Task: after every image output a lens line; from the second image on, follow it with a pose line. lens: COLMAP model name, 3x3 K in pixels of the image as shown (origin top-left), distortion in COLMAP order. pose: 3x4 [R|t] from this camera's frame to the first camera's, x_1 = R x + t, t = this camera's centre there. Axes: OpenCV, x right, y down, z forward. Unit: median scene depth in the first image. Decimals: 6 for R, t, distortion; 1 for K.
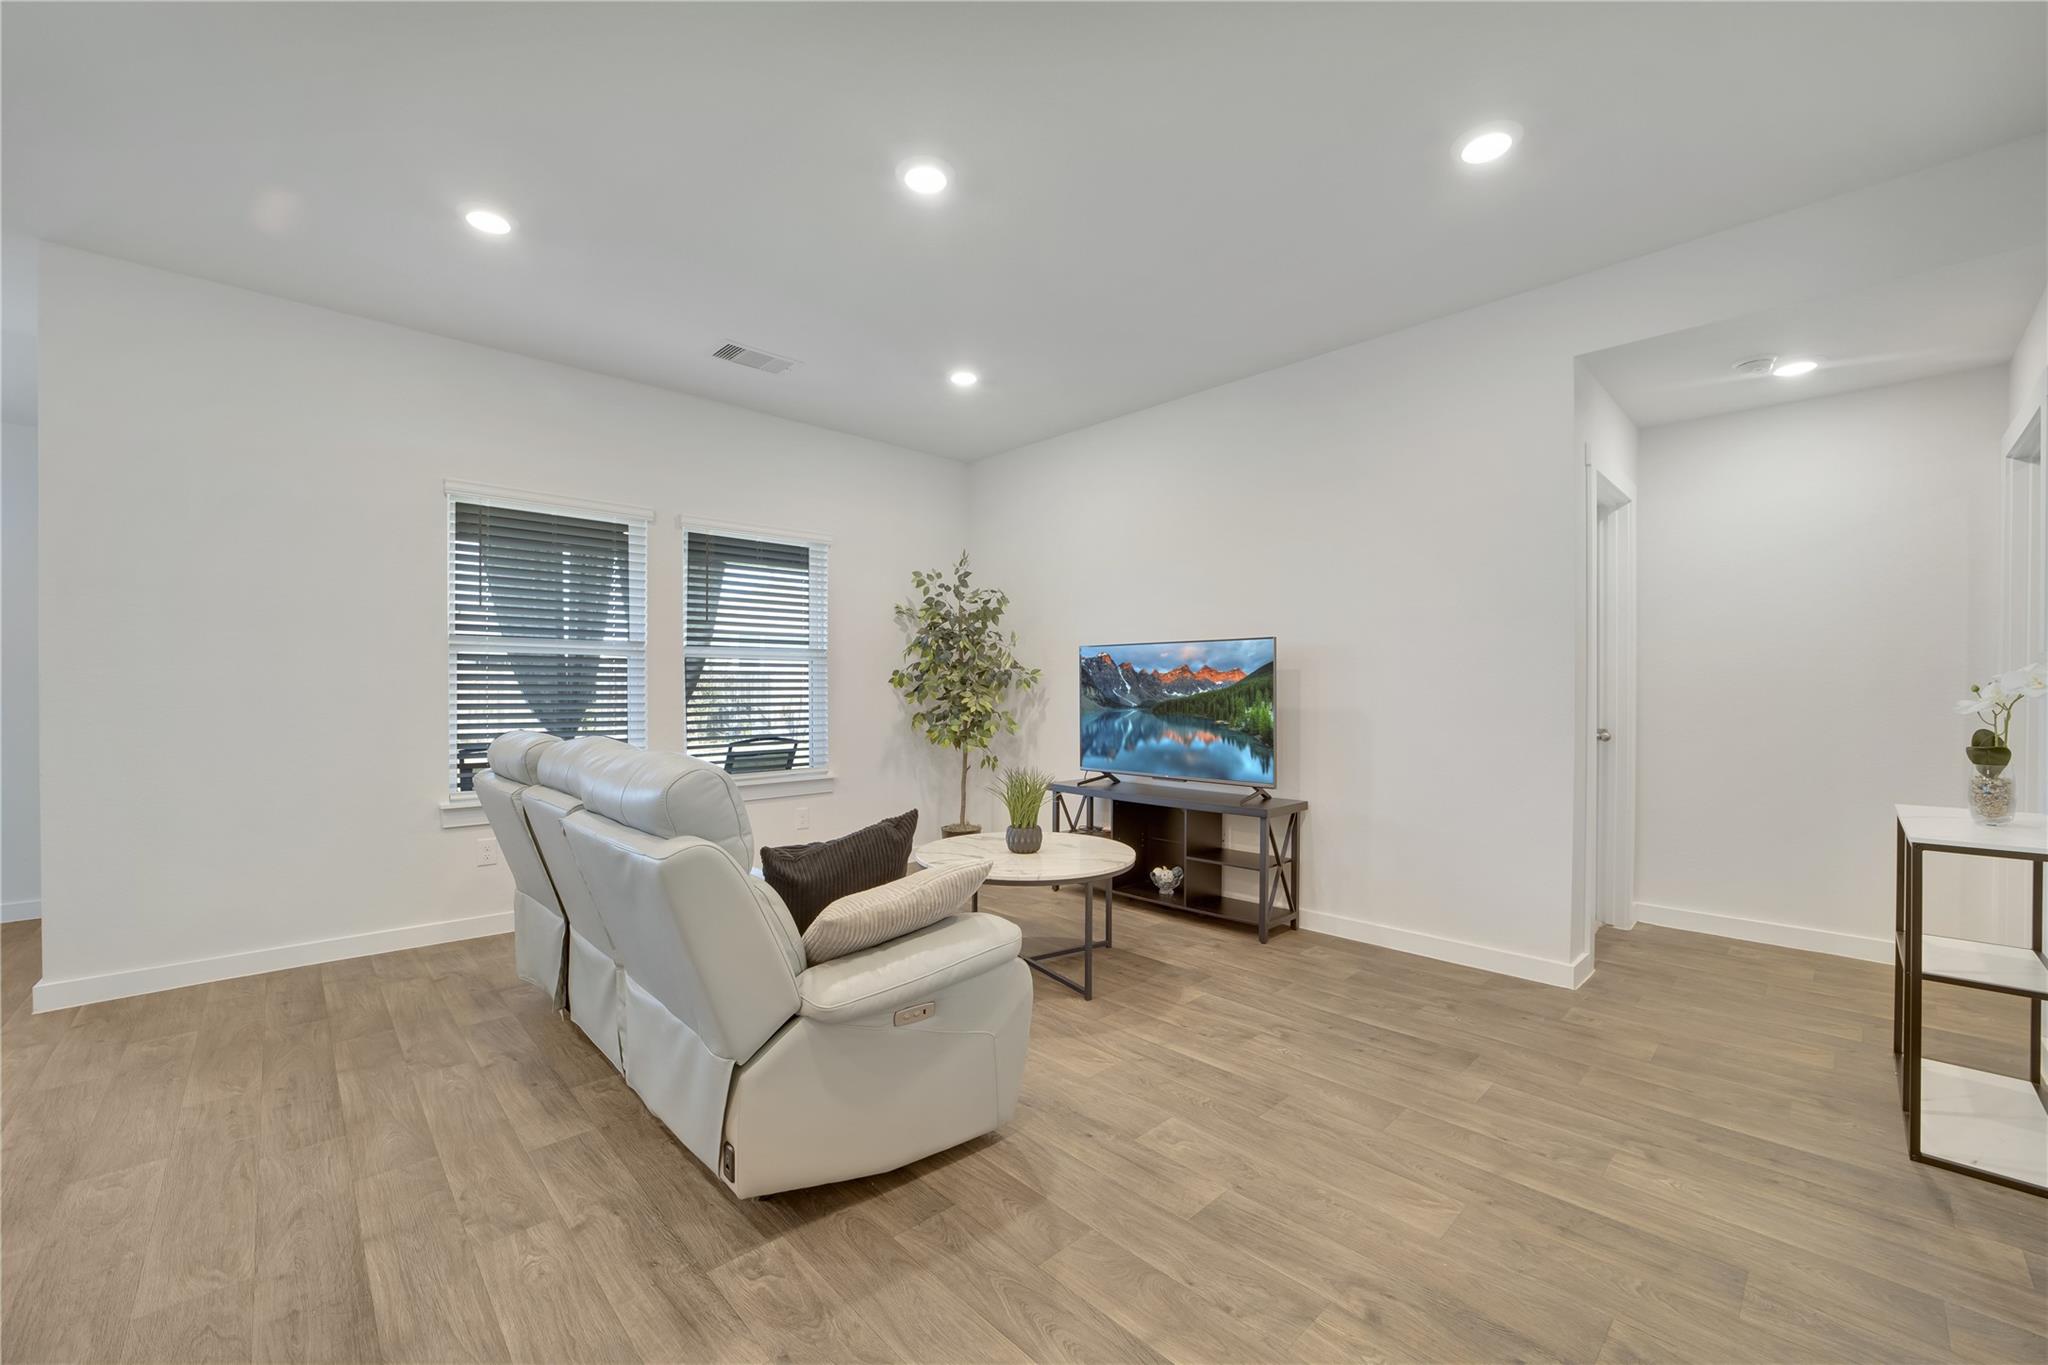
lens RADIAL K [[822.5, 0, 1020.6], [0, 822.5, 691.7], [0, 0, 1]] dist [-0.020025, 0.004549]
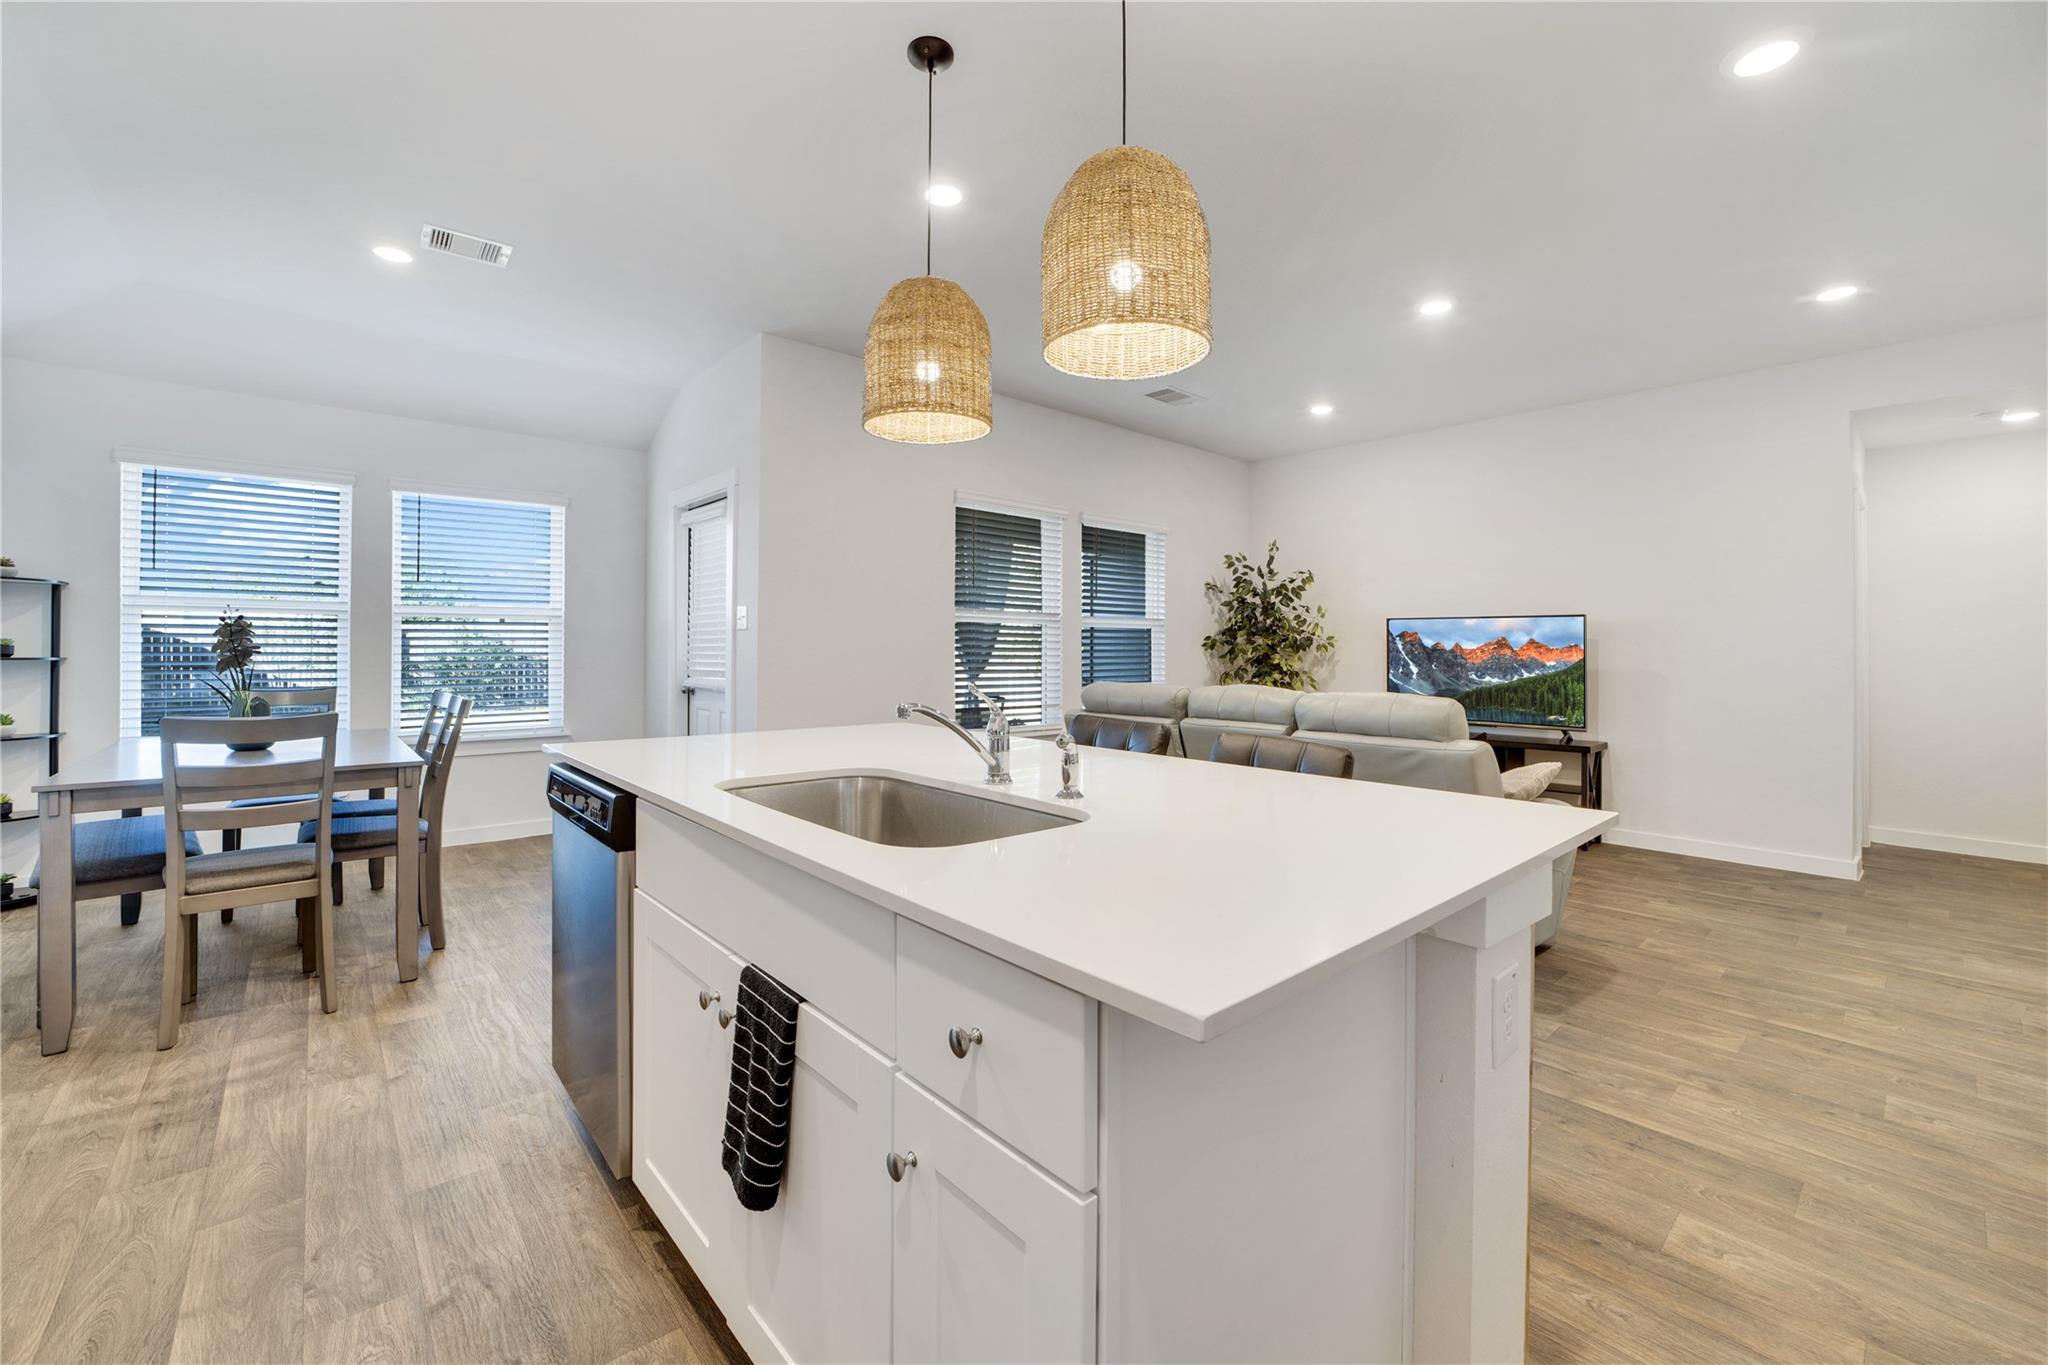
lens RADIAL K [[822.5, 0, 1023.1], [0, 822.5, 681.8], [0, 0, 1]] dist [-0.020025, 0.004549]
pose [[0.999859, 0.007127, -0.015237, -0.413219], [-0.006449, 0.999007, 0.044079, -0.010252], [0.015536, -0.043975, 0.998912, -0.227305]]
